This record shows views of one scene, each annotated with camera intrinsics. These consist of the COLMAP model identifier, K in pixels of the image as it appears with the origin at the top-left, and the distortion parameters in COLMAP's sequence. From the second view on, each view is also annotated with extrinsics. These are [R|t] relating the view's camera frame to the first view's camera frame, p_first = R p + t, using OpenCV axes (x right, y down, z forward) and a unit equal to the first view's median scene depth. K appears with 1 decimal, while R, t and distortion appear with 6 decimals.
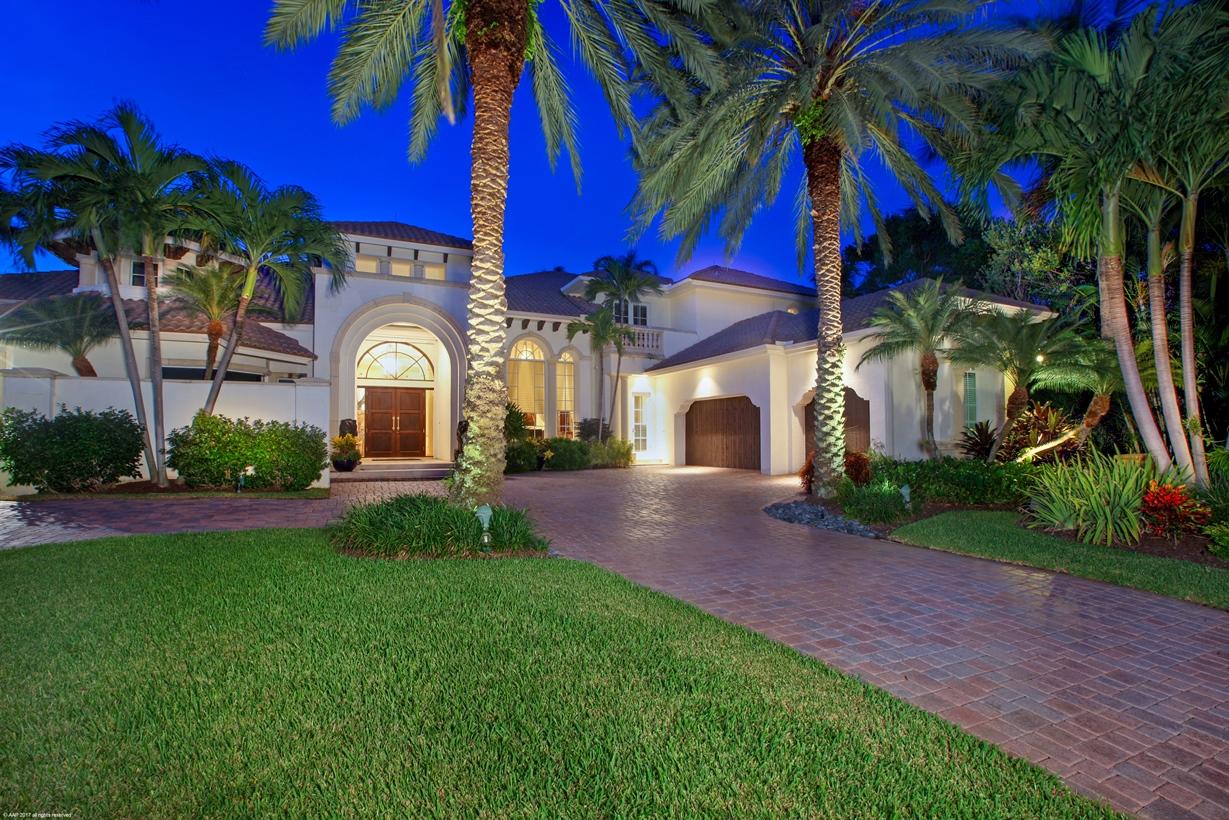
lens RADIAL K [[531.8, 0, 613.9], [0, 531.8, 421.0], [0, 0, 1]] dist [-0.034643, 0.000624]
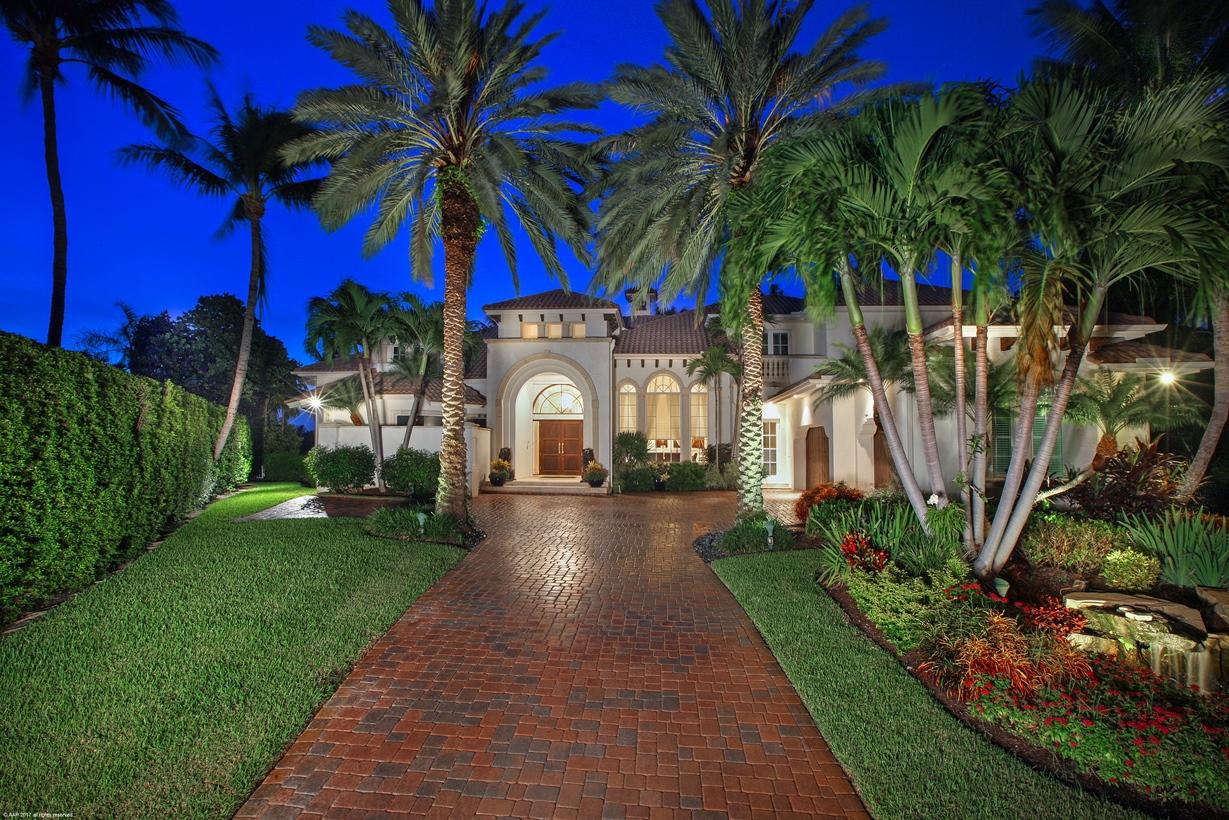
lens RADIAL K [[531.8, 0, 613.9], [0, 531.8, 421.0], [0, 0, 1]] dist [-0.034643, 0.000624]
pose [[0.884037, -0.017751, -0.467080, 0.378054], [0.005532, 0.999606, -0.027519, -0.032149], [0.467385, 0.021744, 0.883787, -0.091050]]
